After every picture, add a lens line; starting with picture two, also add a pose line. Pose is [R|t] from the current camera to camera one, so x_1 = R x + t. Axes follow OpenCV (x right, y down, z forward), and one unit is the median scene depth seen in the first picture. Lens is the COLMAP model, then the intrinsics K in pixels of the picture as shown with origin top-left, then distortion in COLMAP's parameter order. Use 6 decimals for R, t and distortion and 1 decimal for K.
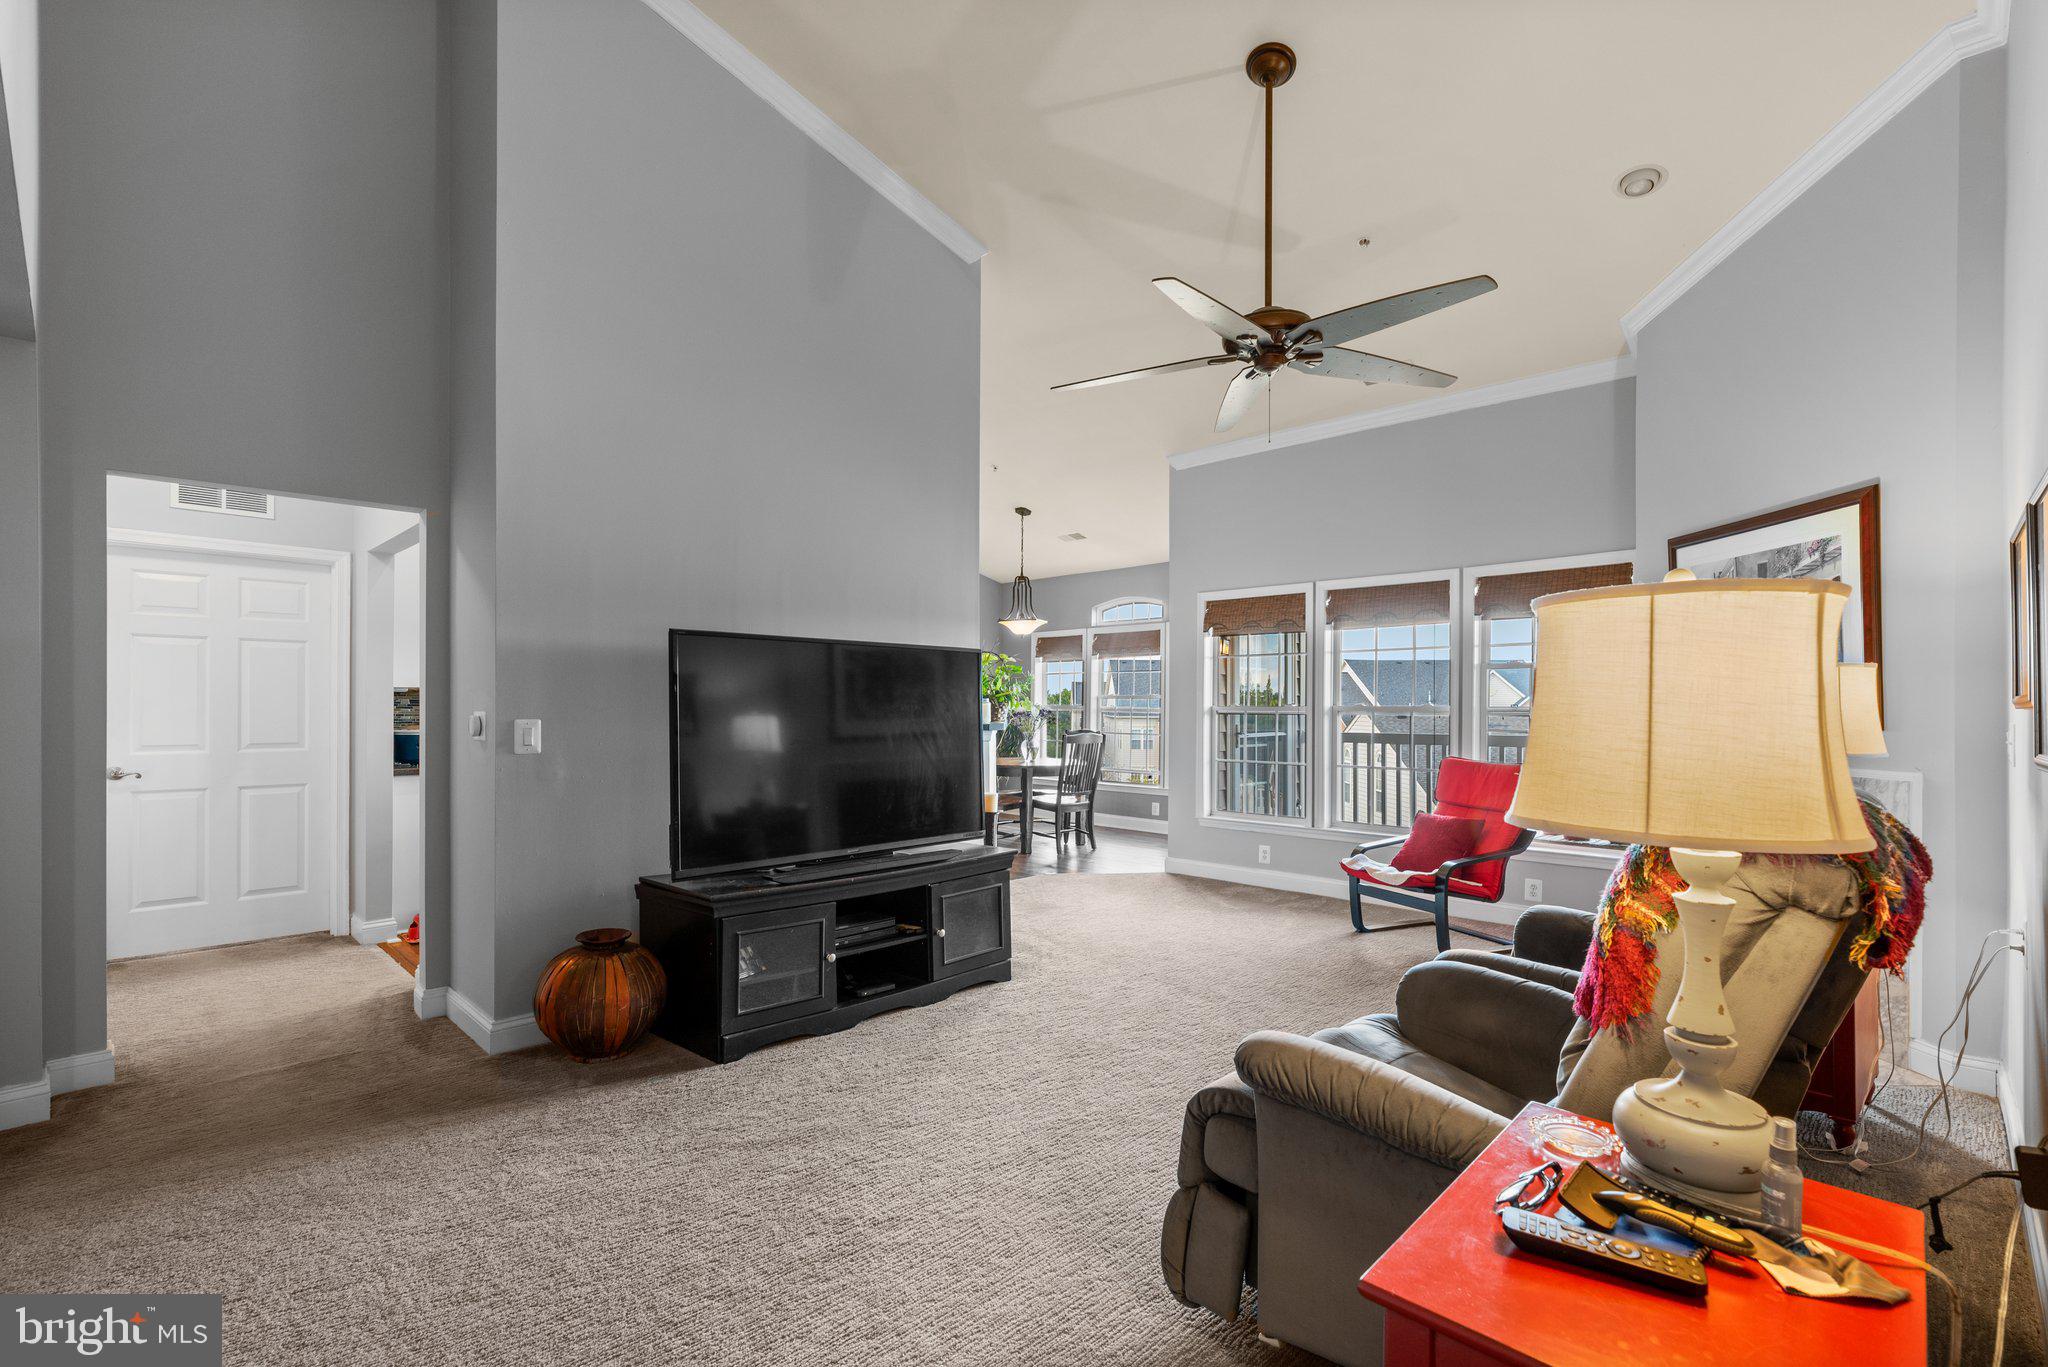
lens RADIAL K [[917.0, 0, 1029.4], [0, 917.0, 710.7], [0, 0, 1]] dist [0.001287, -0.000048]
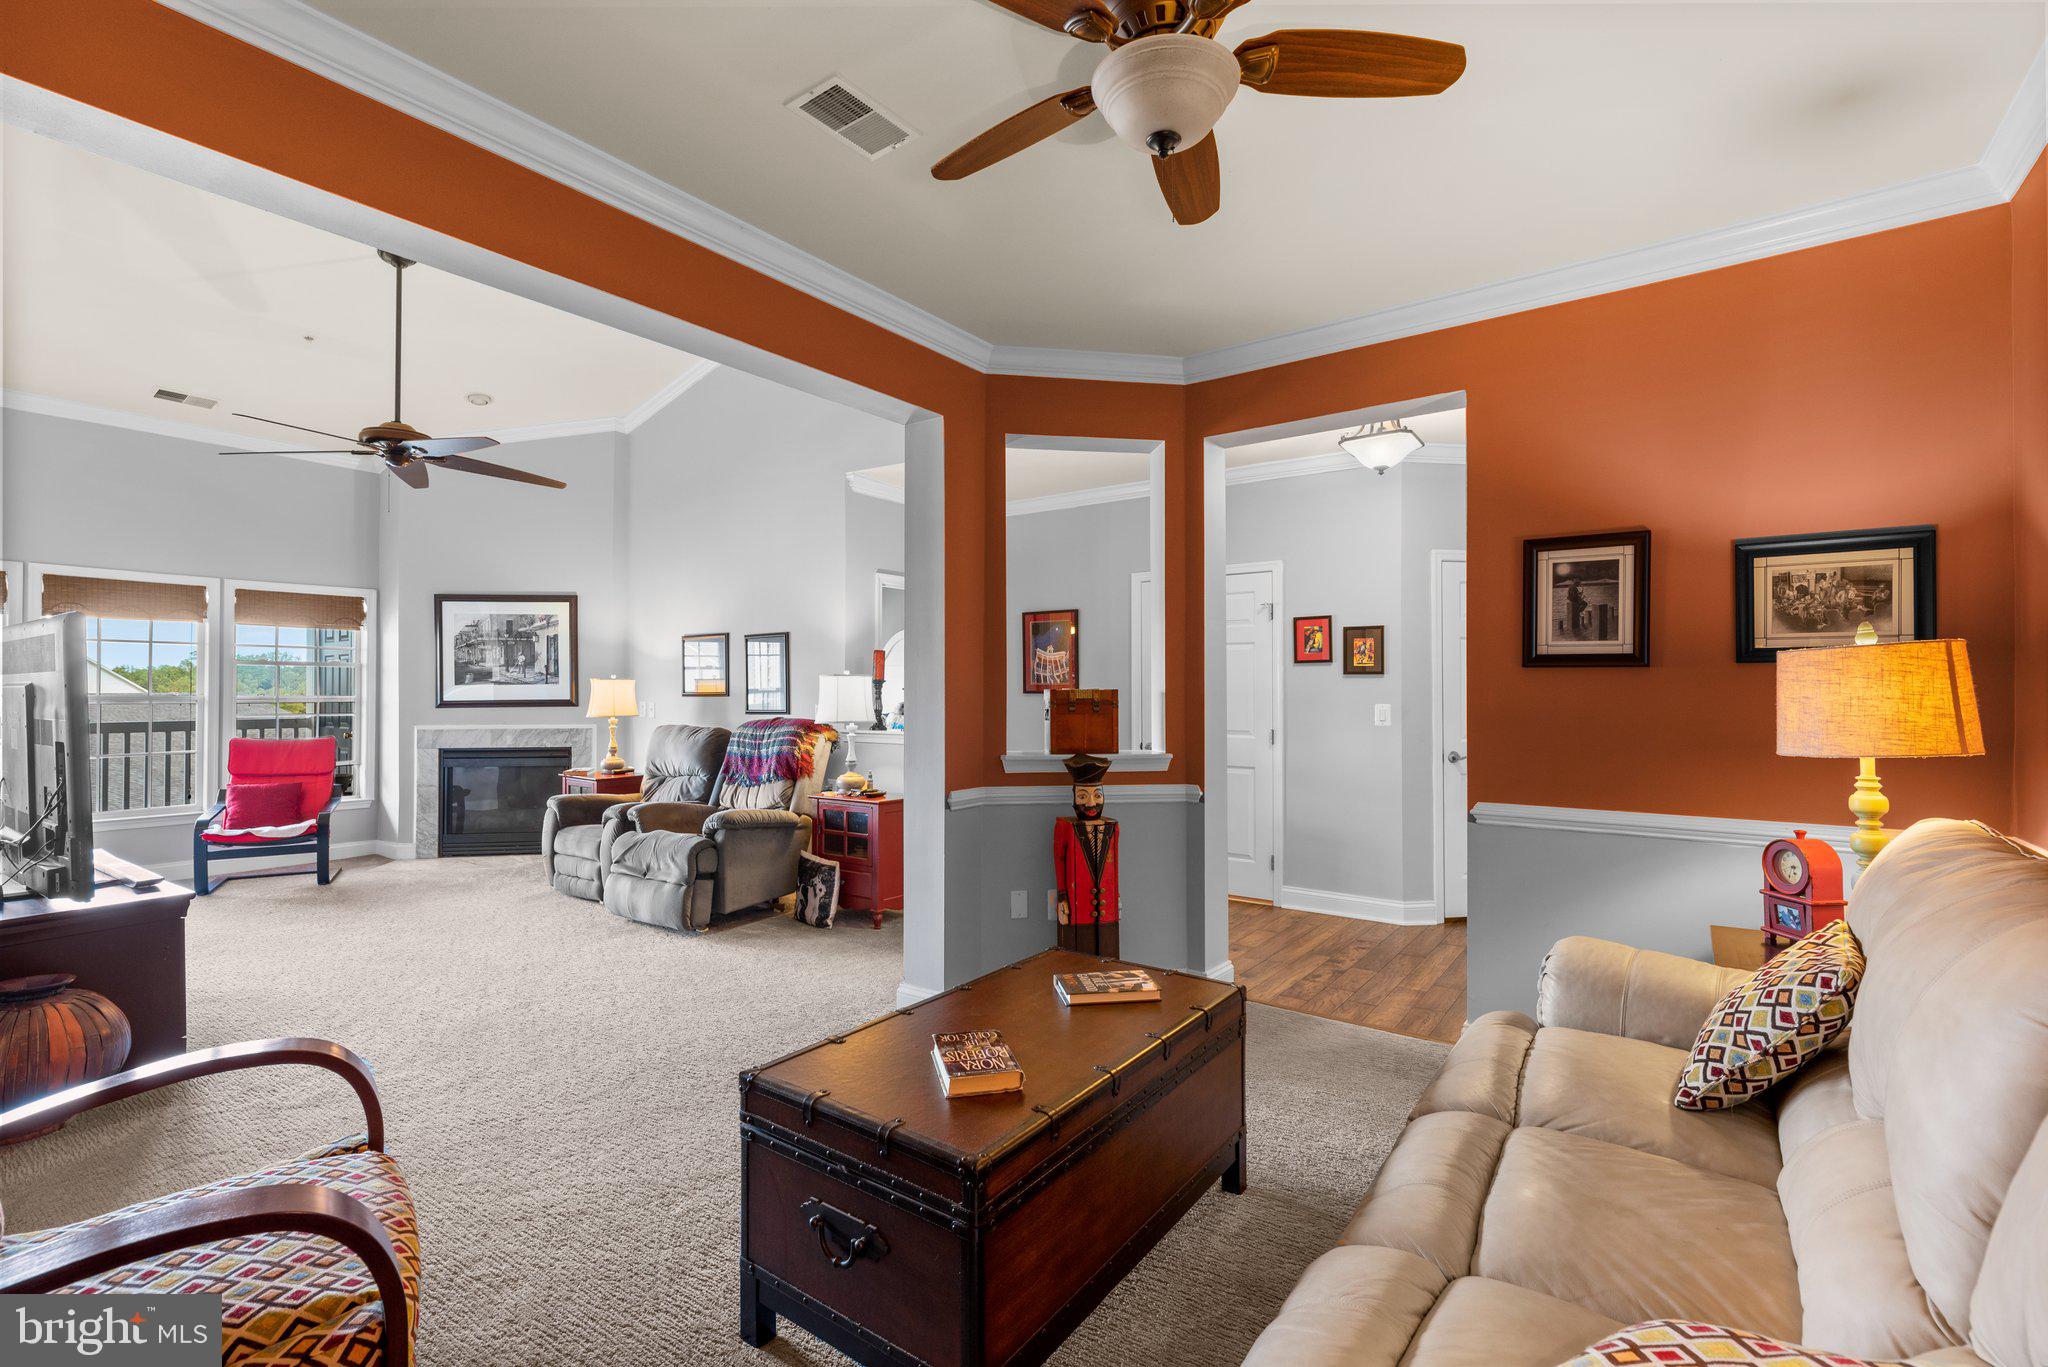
lens RADIAL K [[909.9, 0, 1030.2], [0, 909.9, 688.0], [0, 0, 1]] dist [-0.000004, -0.000697]
pose [[-0.144626, 0.006225, 0.989467, -1.258711], [0.003219, 0.999978, -0.005820, -0.006697], [-0.989481, 0.002343, -0.144643, 0.214852]]
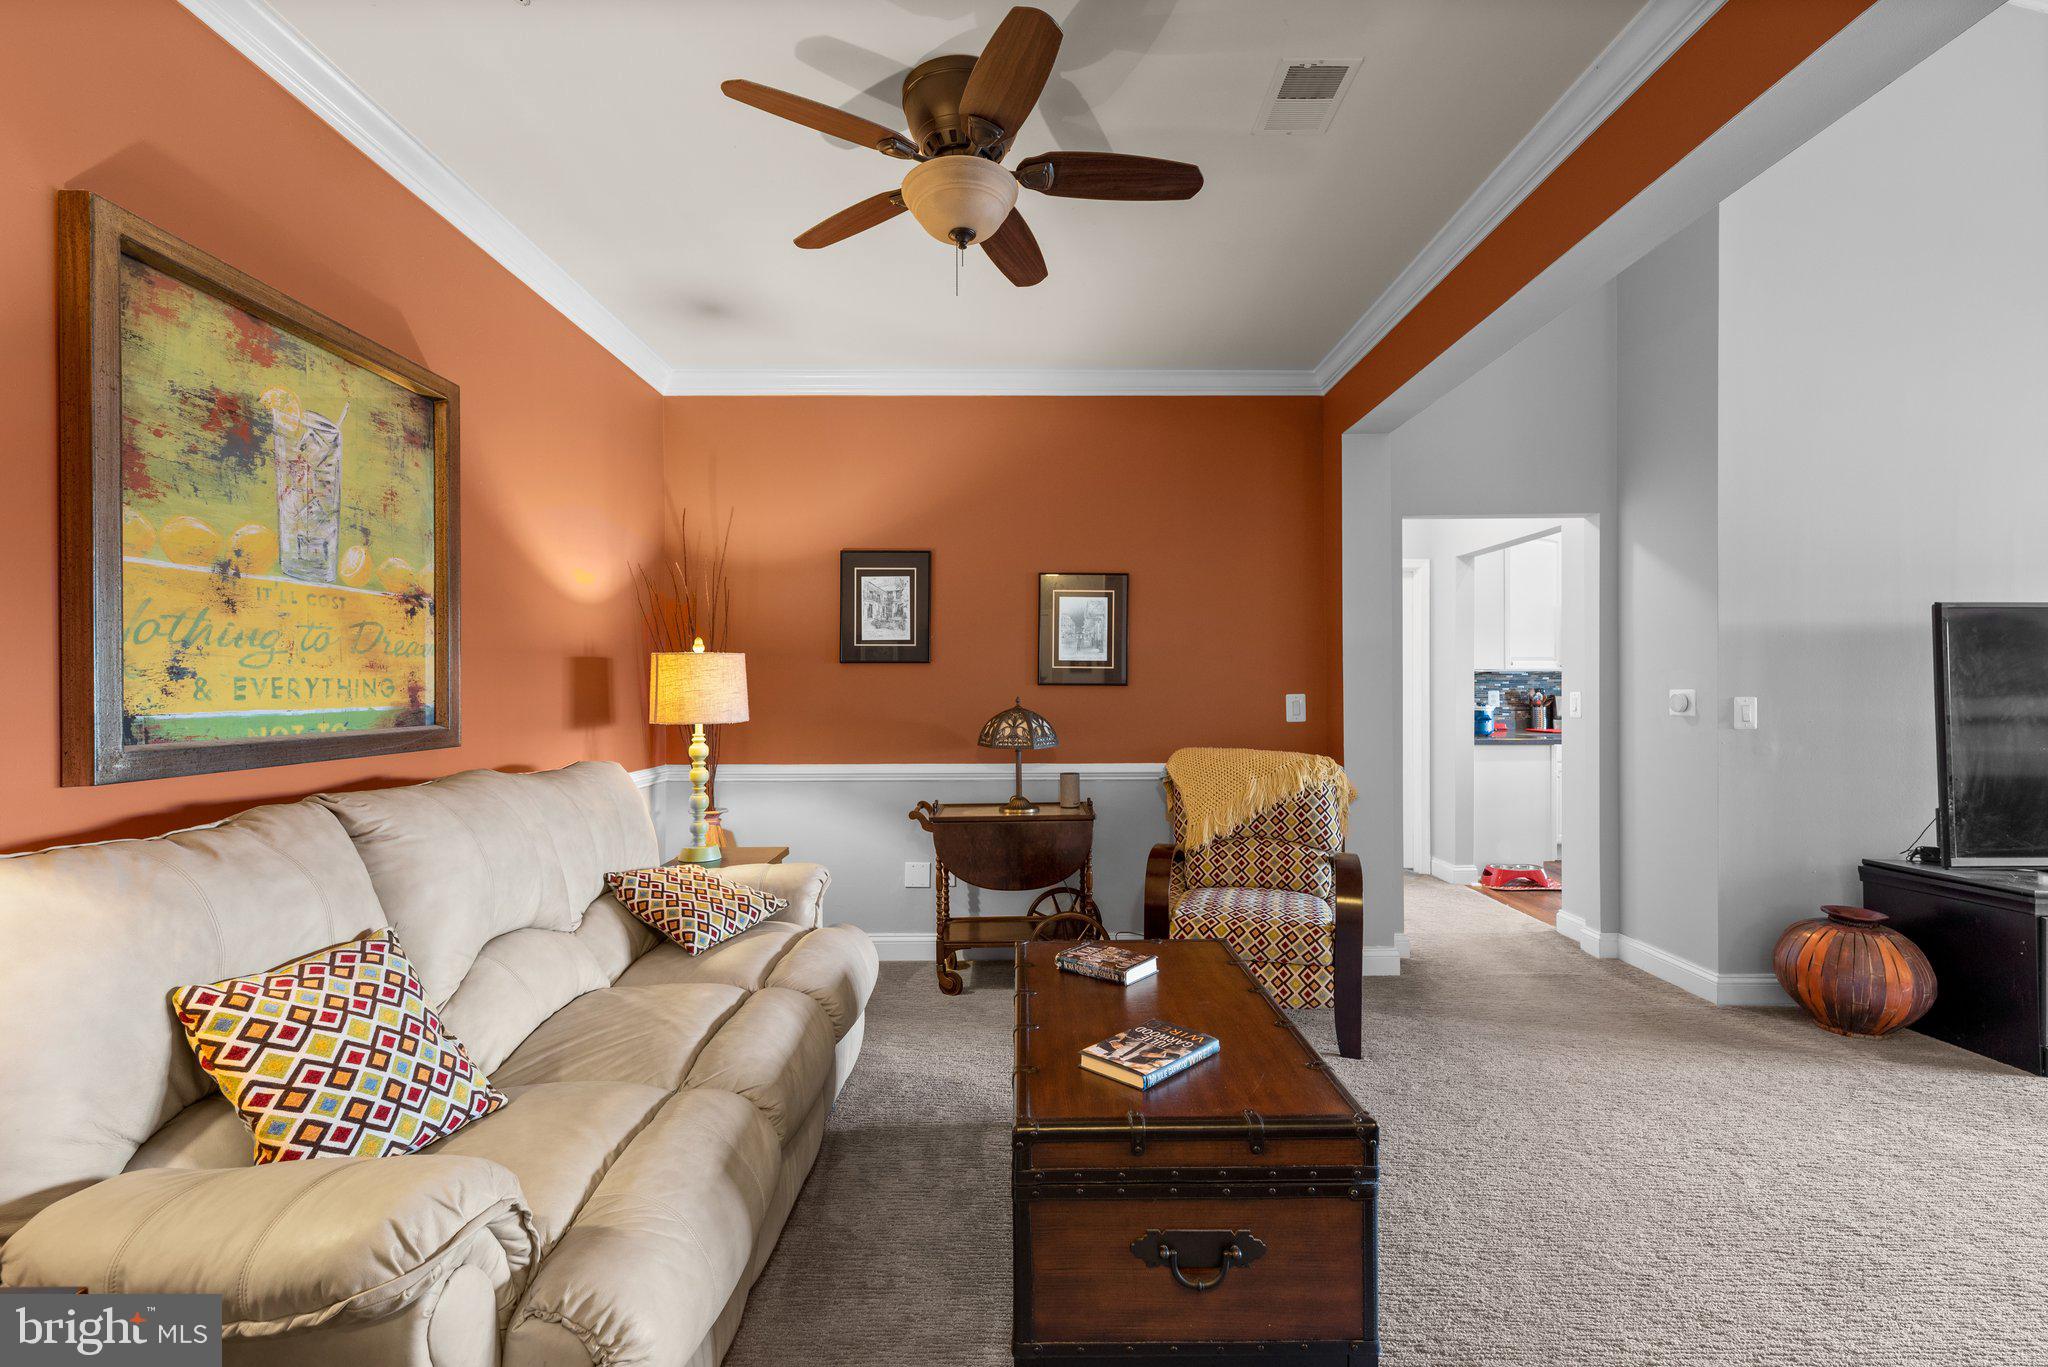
lens RADIAL K [[909.9, 0, 1030.2], [0, 909.9, 688.0], [0, 0, 1]] dist [-0.000004, -0.000697]
pose [[0.706576, -0.001712, -0.707635, -0.360174], [-0.000641, 0.999995, -0.003059, 0.003094], [0.707637, 0.002615, 0.706571, -0.306950]]
